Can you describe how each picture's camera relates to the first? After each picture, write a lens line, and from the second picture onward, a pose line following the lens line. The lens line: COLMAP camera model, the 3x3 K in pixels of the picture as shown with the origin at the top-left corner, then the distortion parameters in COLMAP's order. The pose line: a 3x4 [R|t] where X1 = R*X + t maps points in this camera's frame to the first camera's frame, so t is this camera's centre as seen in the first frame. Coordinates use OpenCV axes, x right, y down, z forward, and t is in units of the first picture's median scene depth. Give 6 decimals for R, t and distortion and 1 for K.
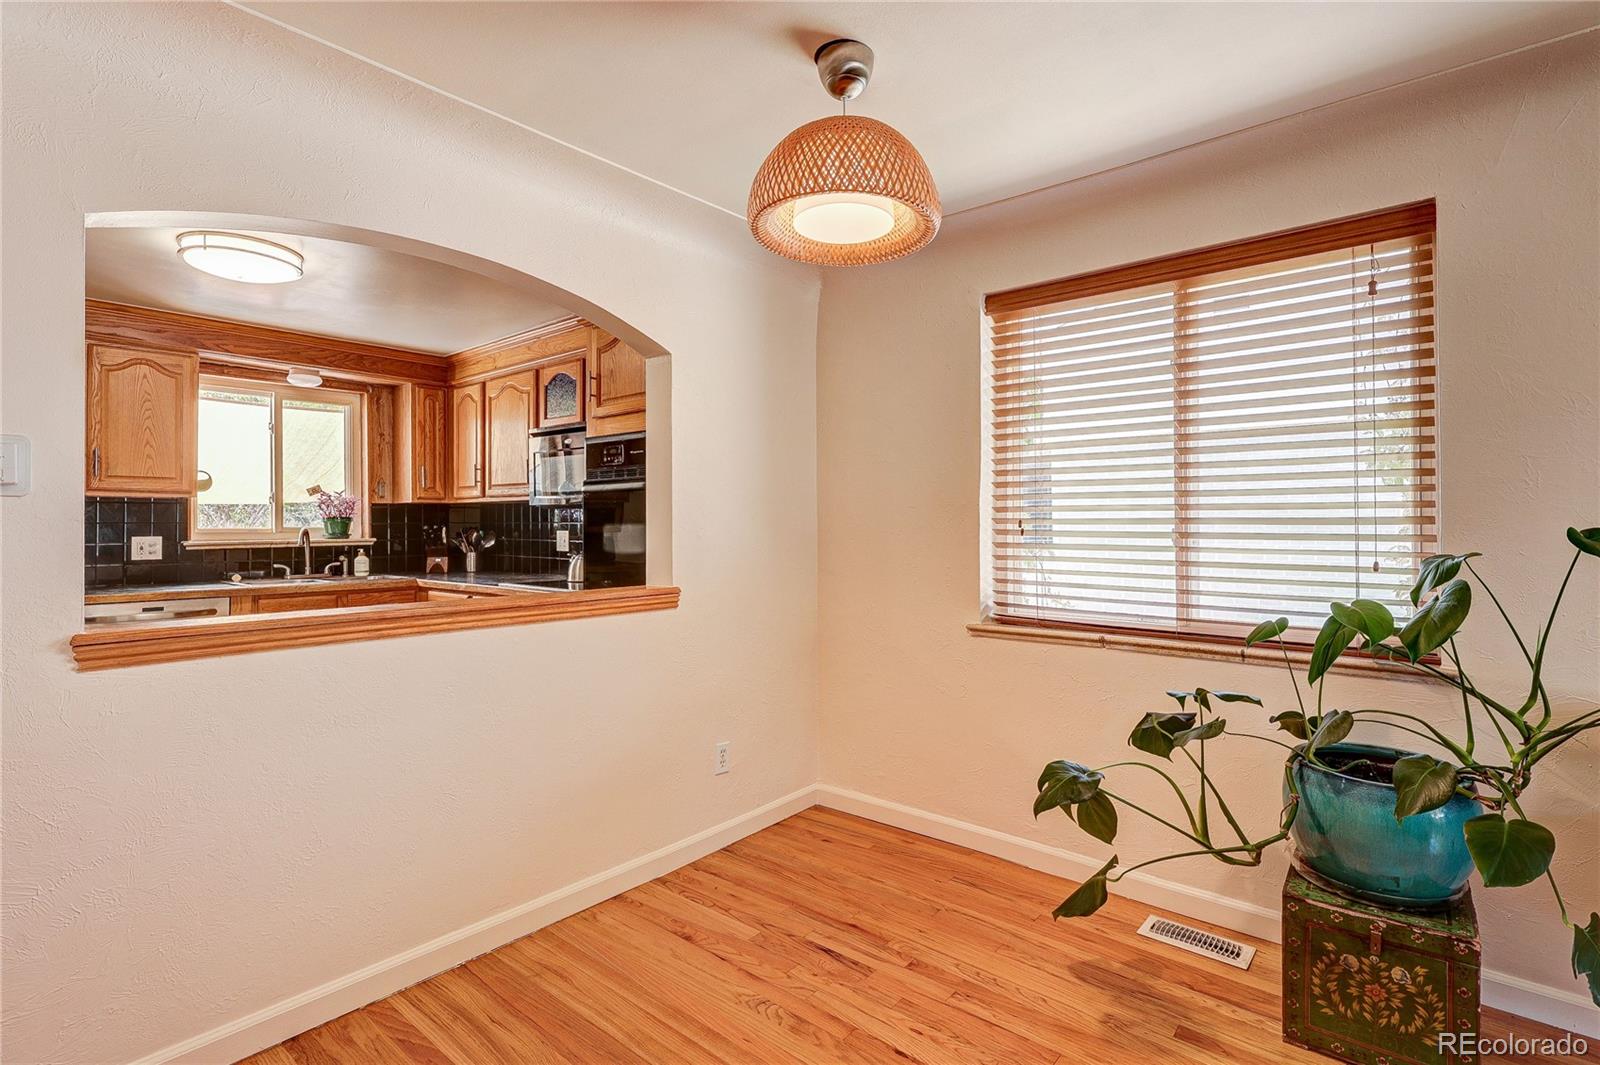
lens RADIAL K [[761.1, 0, 805.2], [0, 761.1, 518.7], [0, 0, 1]] dist [-0.002082, 0.000654]
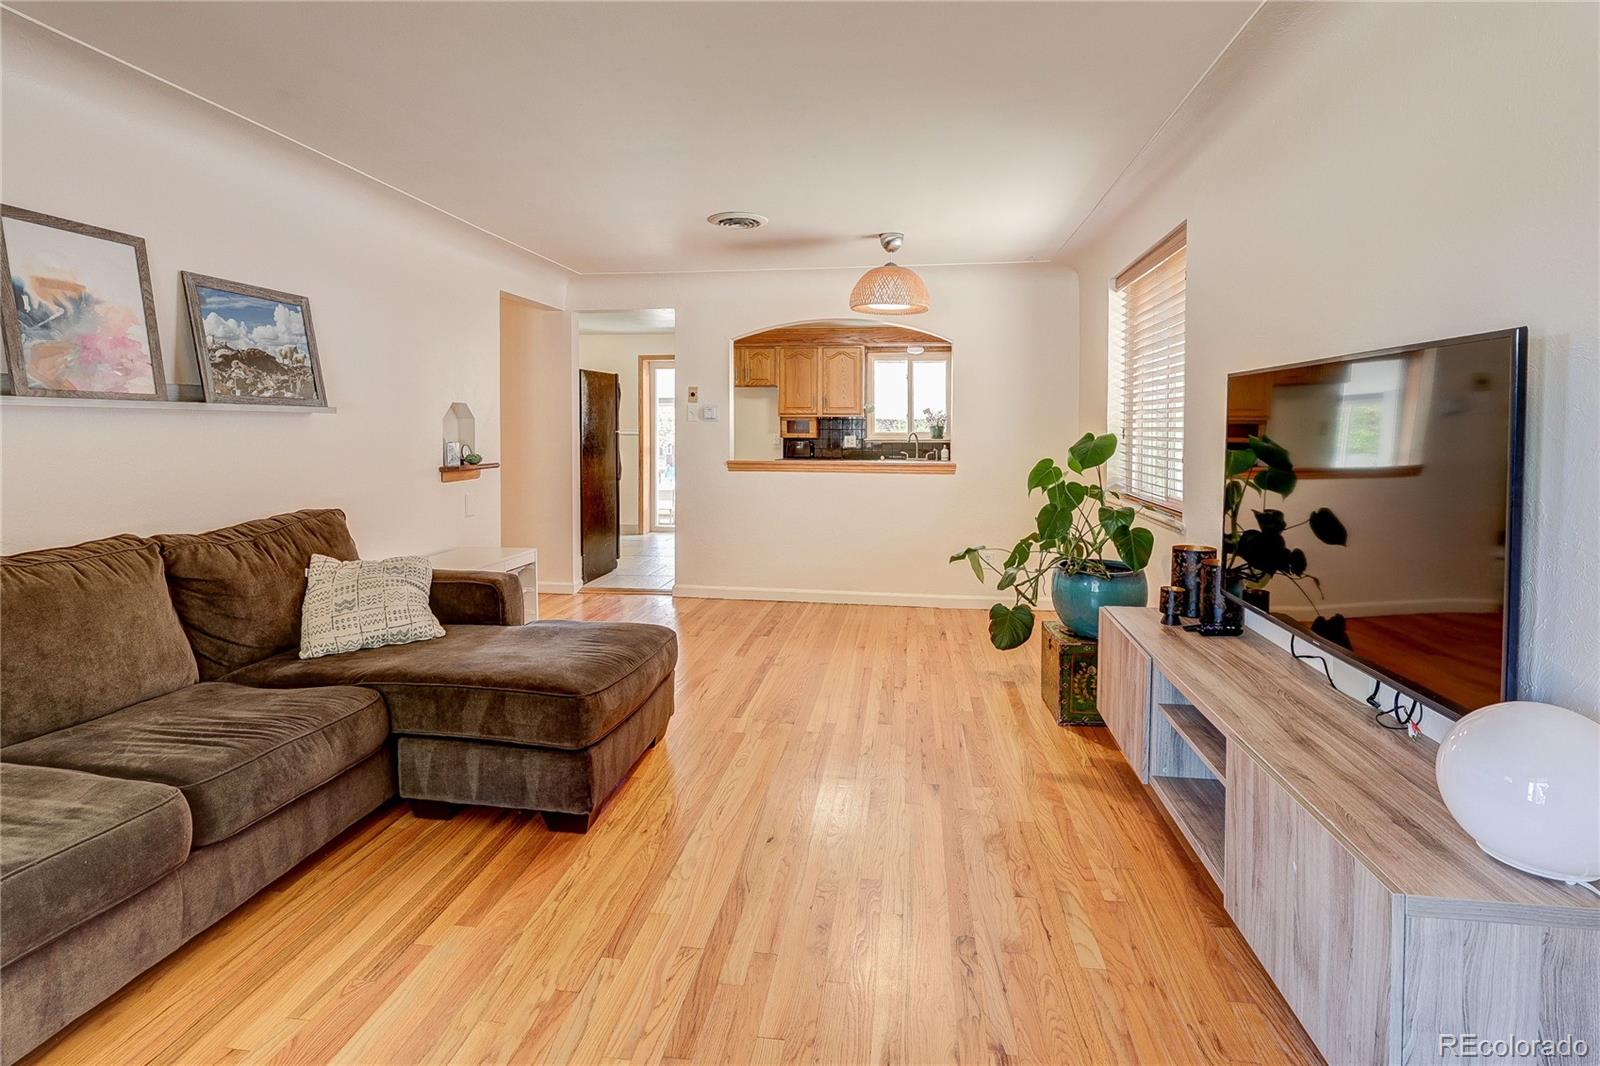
lens RADIAL K [[802.9, 0, 792.1], [0, 802.9, 473.7], [0, 0, 1]] dist [0.002081, 0.000646]
pose [[0.514239, 0.049520, -0.856216, 0.836786], [0.000606, 0.998310, 0.058102, -0.000770], [0.857647, -0.030398, 0.513340, -0.237975]]
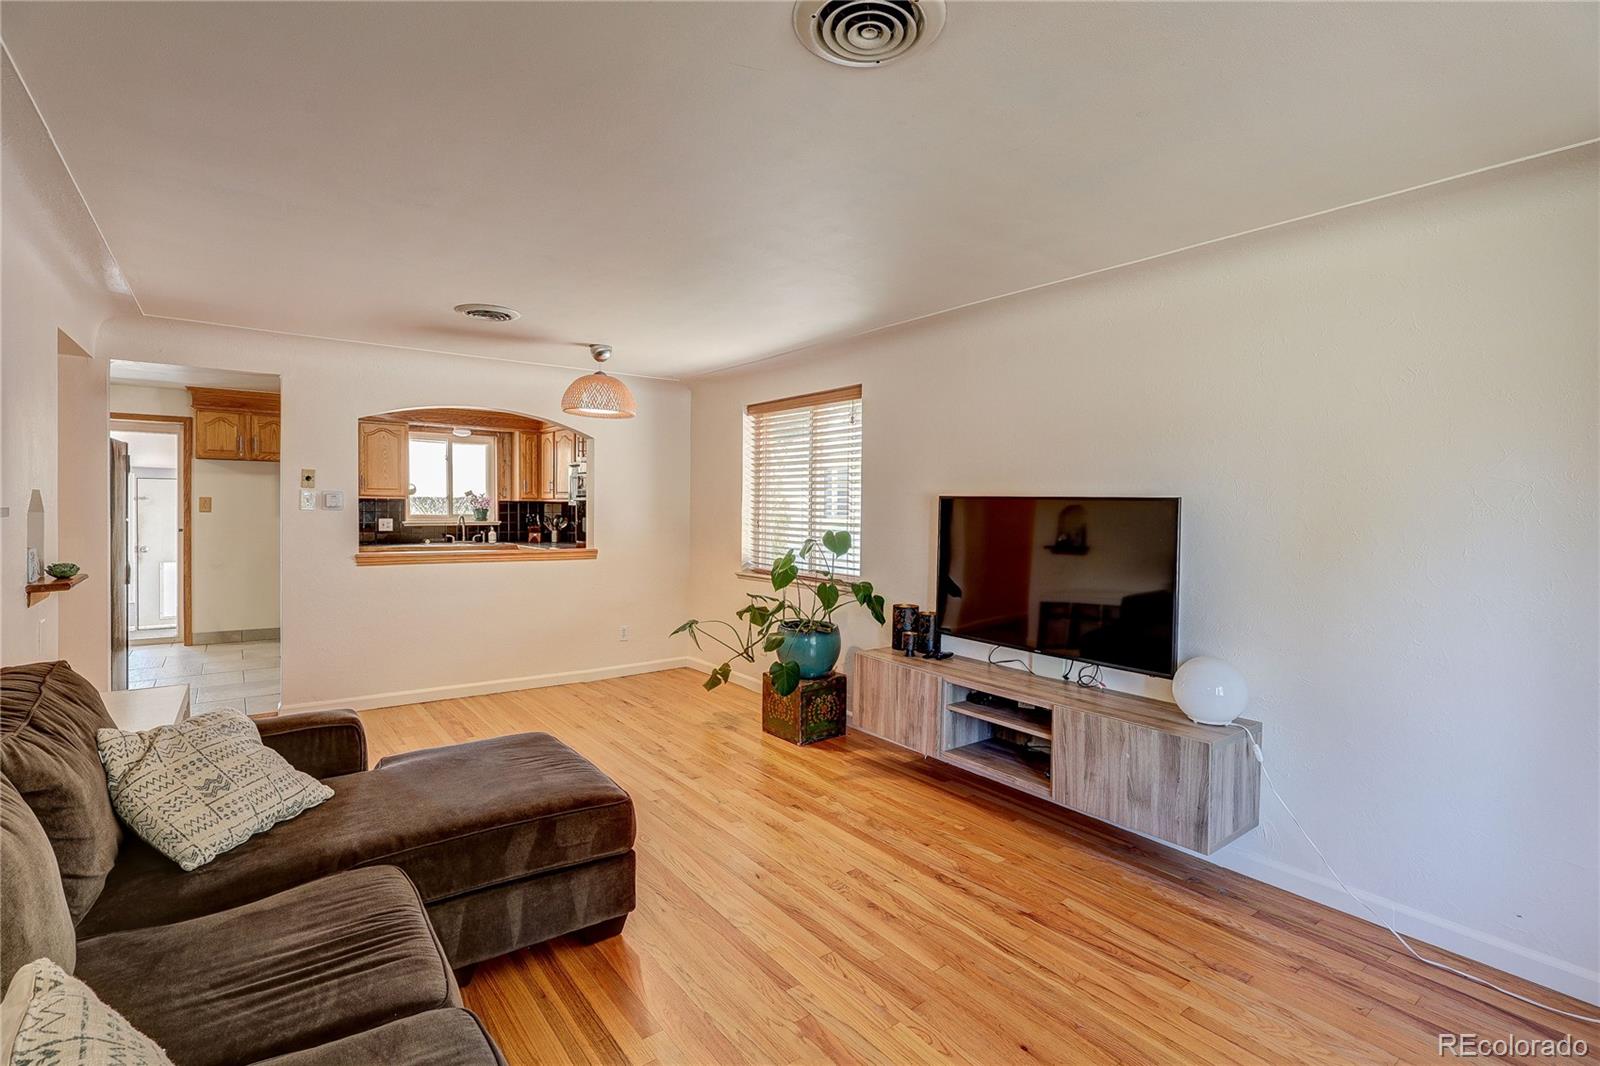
lens RADIAL K [[761.1, 0, 811.1], [0, 761.1, 530.5], [0, 0, 1]] dist [-0.002082, 0.000654]
pose [[0.975589, 0.022260, -0.218472, 0.542989], [-0.014310, 0.999179, 0.037906, -0.031233], [0.219136, -0.033855, 0.975107, -0.576256]]
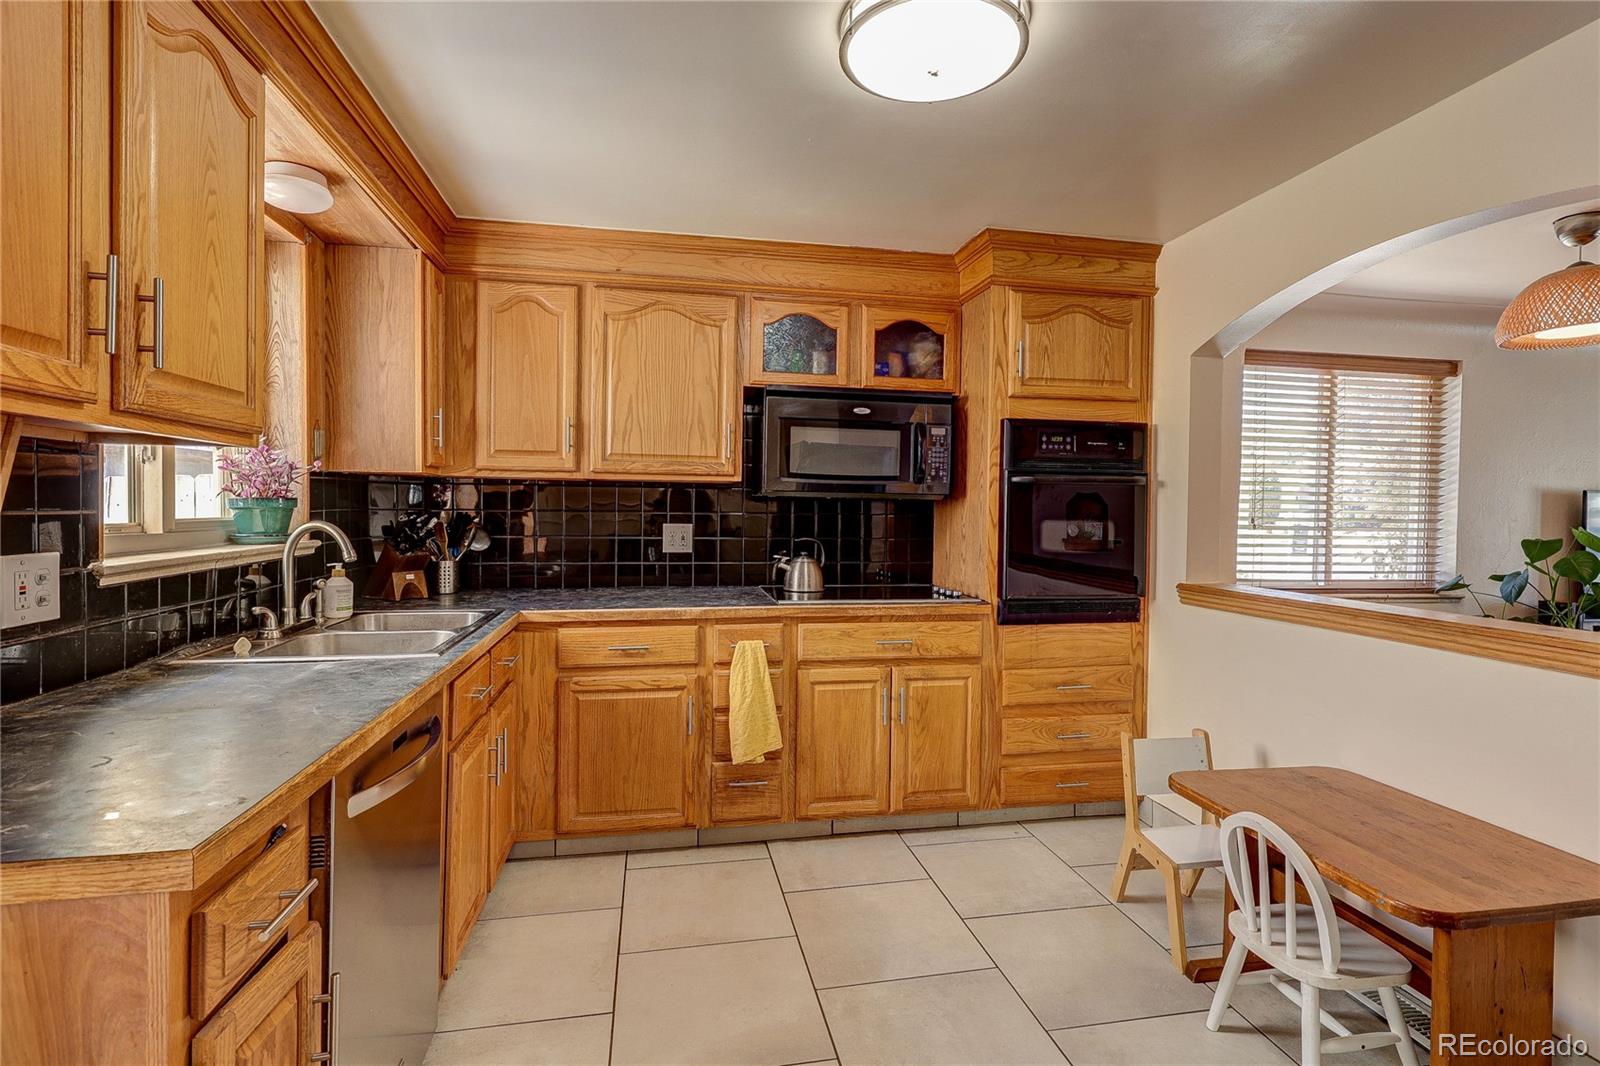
lens RADIAL K [[761.1, 0, 806.8], [0, 761.1, 520.2], [0, 0, 1]] dist [-0.002082, 0.000654]
pose [[0.626837, -0.002639, 0.779146, -0.821787], [-0.018622, 0.999658, 0.018368, -0.002934], [-0.778927, -0.026023, 0.626574, 0.477799]]
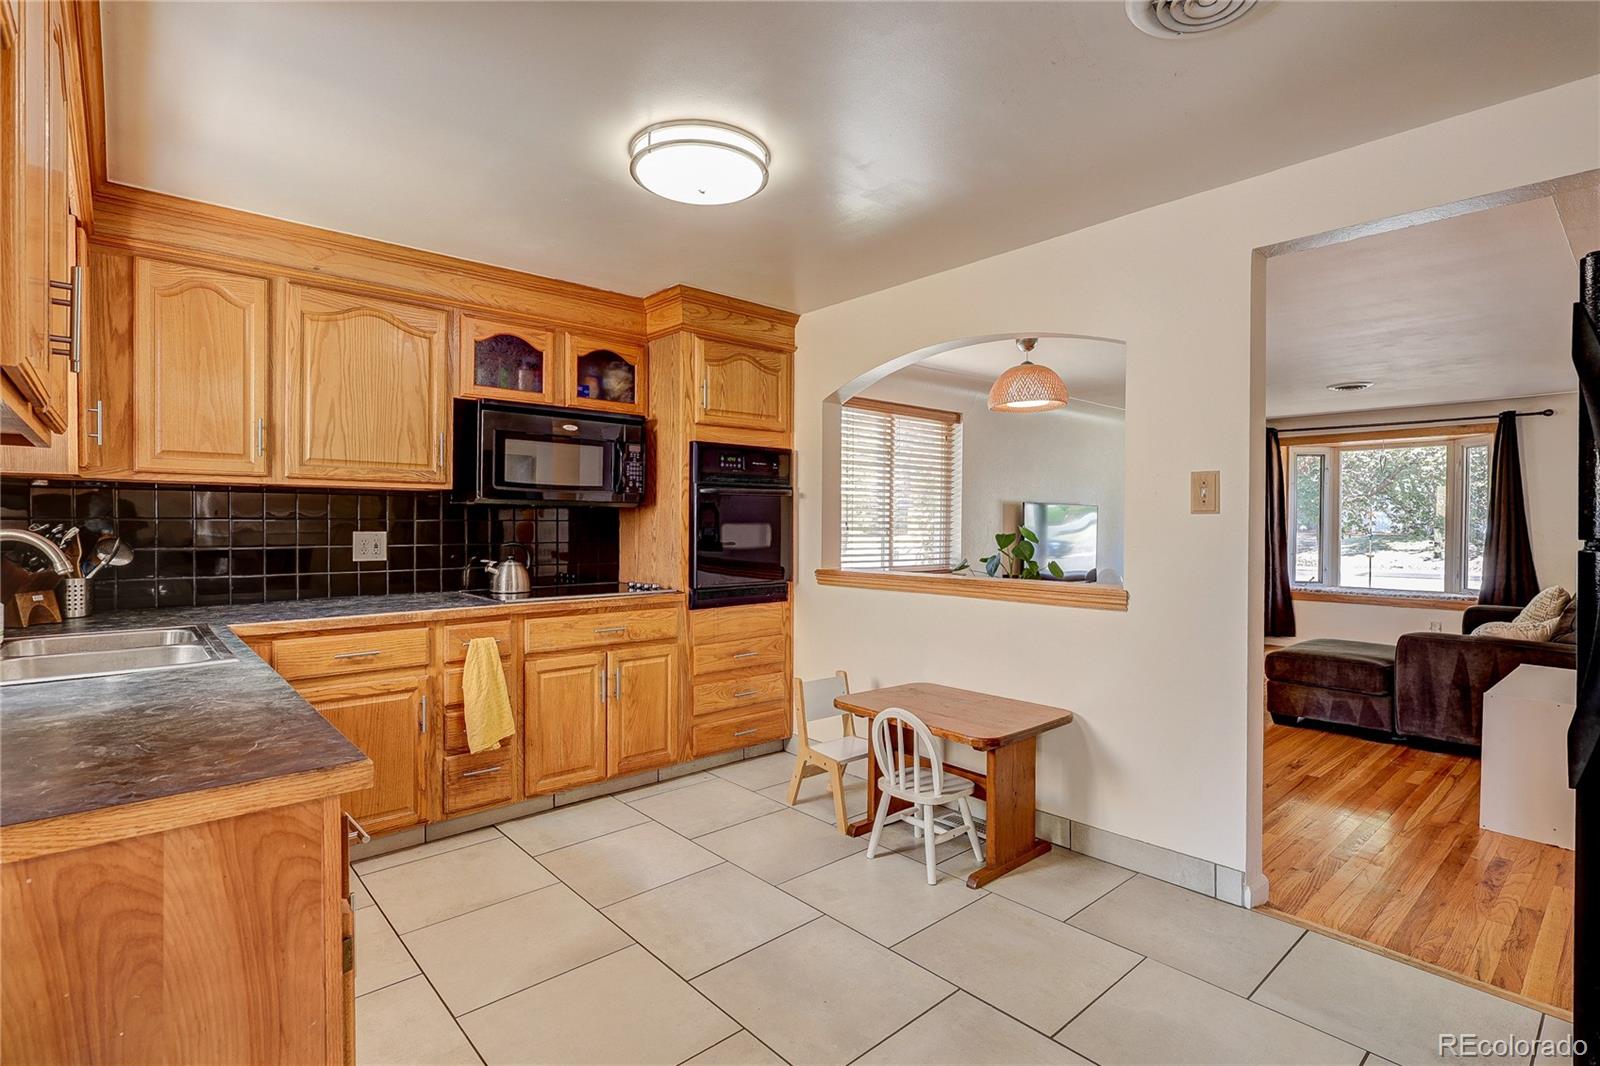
lens RADIAL K [[761.1, 0, 805.7], [0, 761.1, 530.1], [0, 0, 1]] dist [-0.002082, 0.000654]
pose [[0.139021, -0.007930, 0.990258, -0.982477], [-0.011091, 0.999893, 0.009564, 0.003508], [-0.990227, -0.012312, 0.138918, 0.526982]]
